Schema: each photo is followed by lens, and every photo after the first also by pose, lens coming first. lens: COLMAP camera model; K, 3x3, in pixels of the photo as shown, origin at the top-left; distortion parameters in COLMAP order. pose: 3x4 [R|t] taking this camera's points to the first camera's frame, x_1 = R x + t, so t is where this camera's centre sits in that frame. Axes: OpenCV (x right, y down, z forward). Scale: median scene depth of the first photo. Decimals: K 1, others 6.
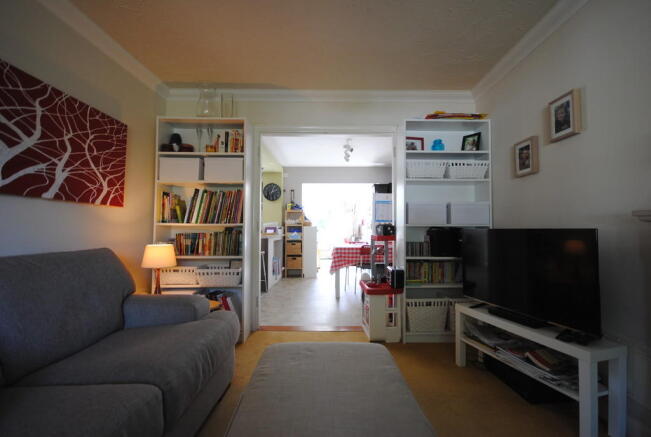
lens RADIAL K [[287.5, 0, 328.0], [0, 287.5, 216.8], [0, 0, 1]] dist [-0.004489, -0.004291]
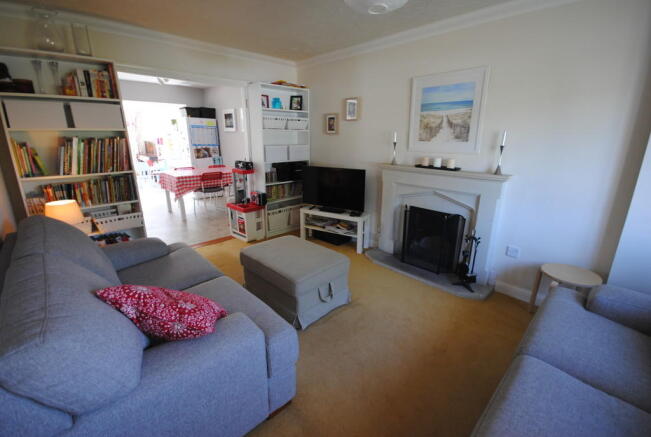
lens RADIAL K [[287.5, 0, 331.9], [0, 287.5, 216.1], [0, 0, 1]] dist [-0.004489, -0.004291]
pose [[0.715714, -0.185619, 0.673275, -0.504635], [-0.033830, 0.953688, 0.298890, -0.156459], [-0.697573, -0.236696, 0.676289, -0.284888]]
